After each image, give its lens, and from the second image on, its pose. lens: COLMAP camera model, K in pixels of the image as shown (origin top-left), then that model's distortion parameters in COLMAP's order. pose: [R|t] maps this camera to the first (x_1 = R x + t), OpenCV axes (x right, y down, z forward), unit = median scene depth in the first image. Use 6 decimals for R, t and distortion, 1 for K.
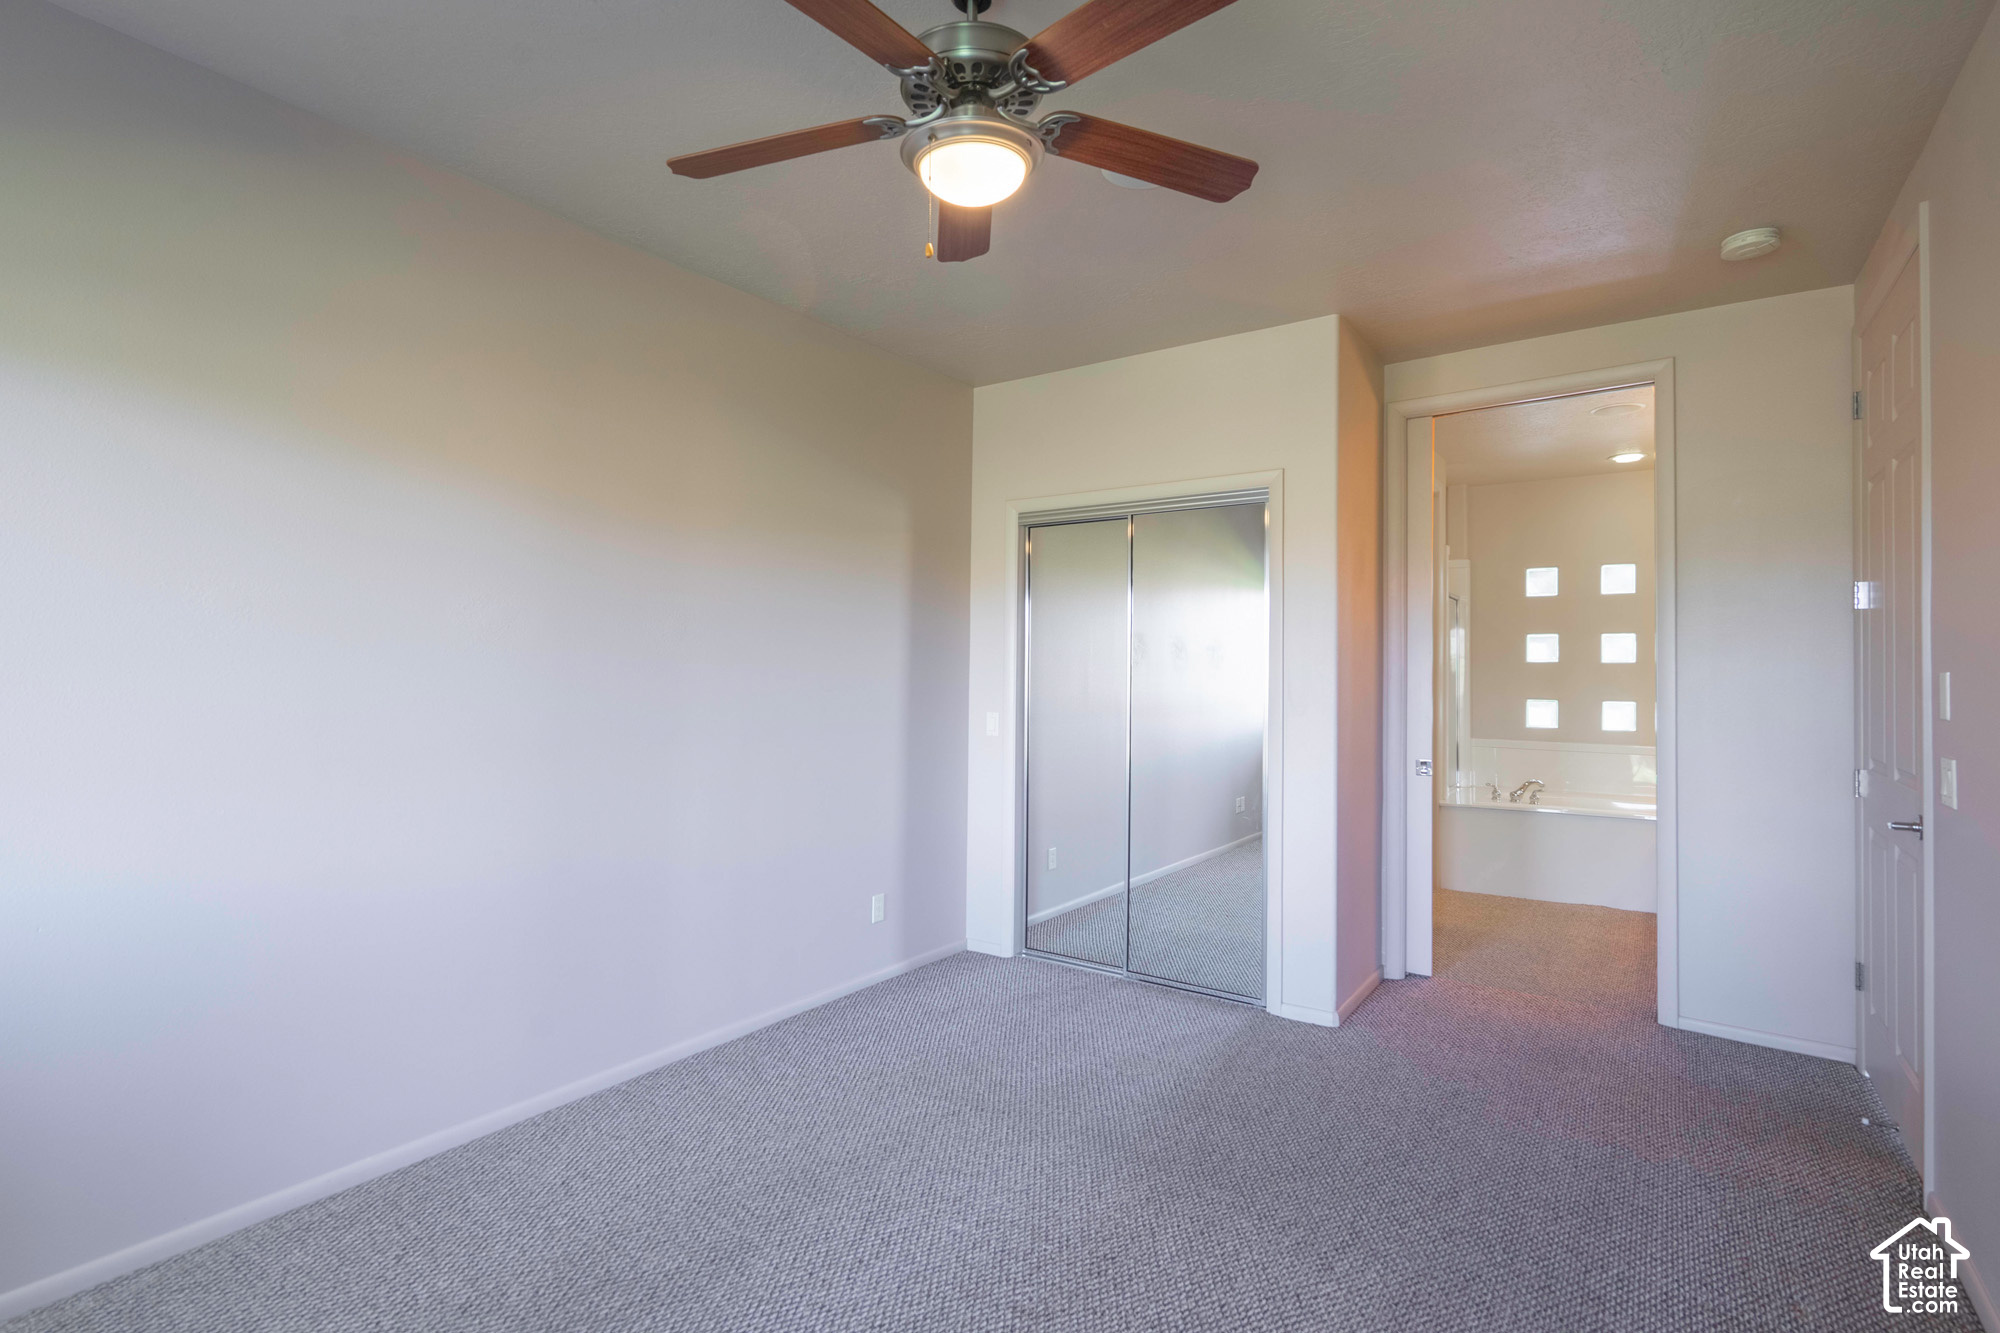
lens RADIAL K [[932.7, 0, 1000.5], [0, 932.7, 659.0], [0, 0, 1]] dist [-0.008427, 0.005778]
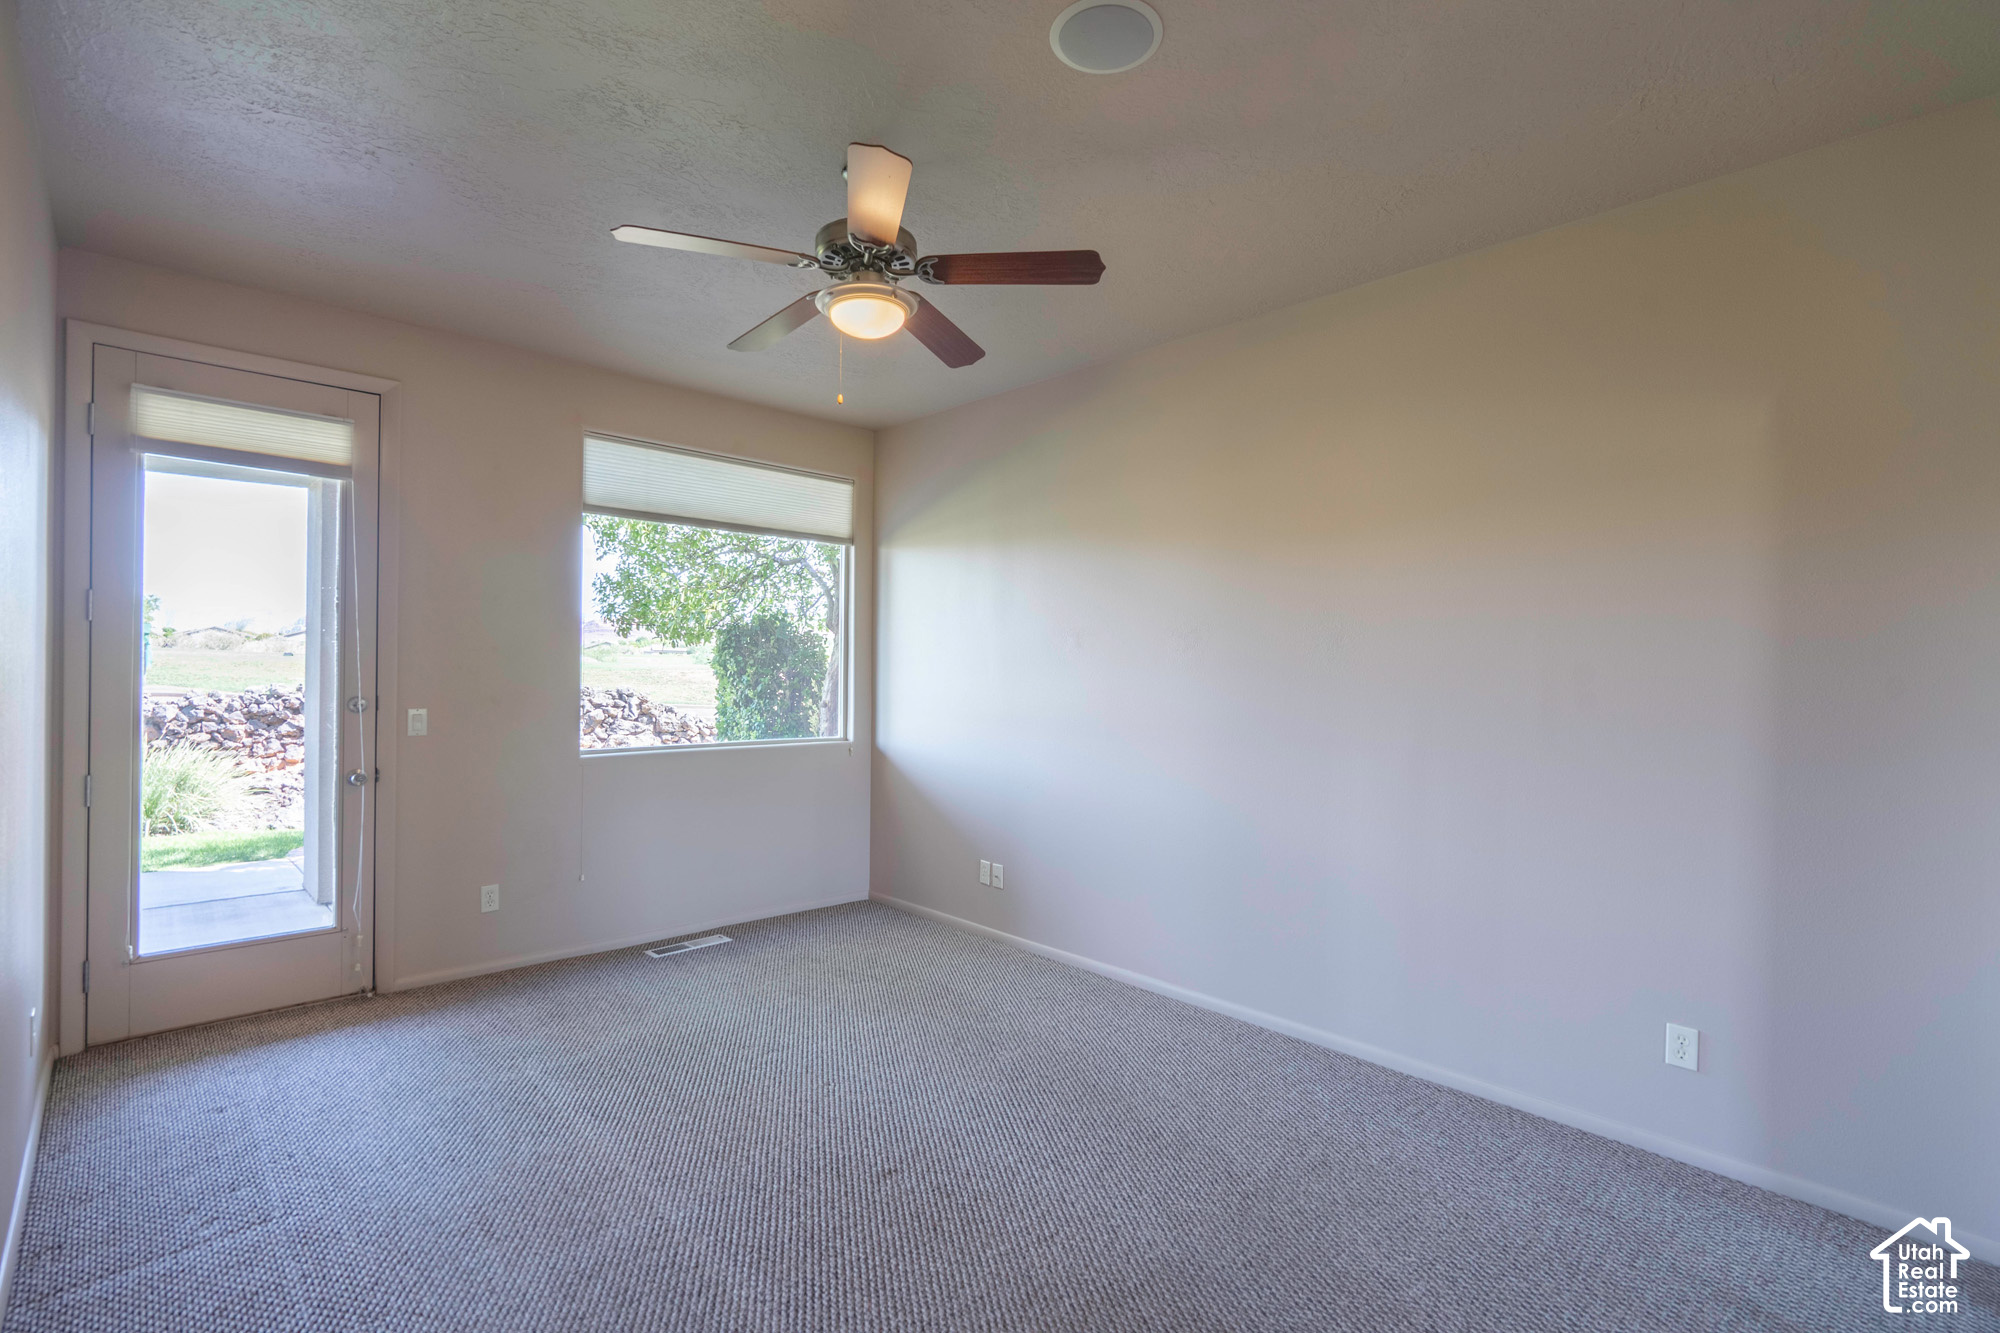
lens RADIAL K [[907.4, 0, 984.9], [0, 907.4, 666.3], [0, 0, 1]] dist [-0.004574, -0.000260]
pose [[-0.177862, -0.009258, -0.984012, 0.721969], [-0.003793, 0.999955, -0.008722, 0.015612], [0.984048, 0.002181, -0.177889, 0.802894]]
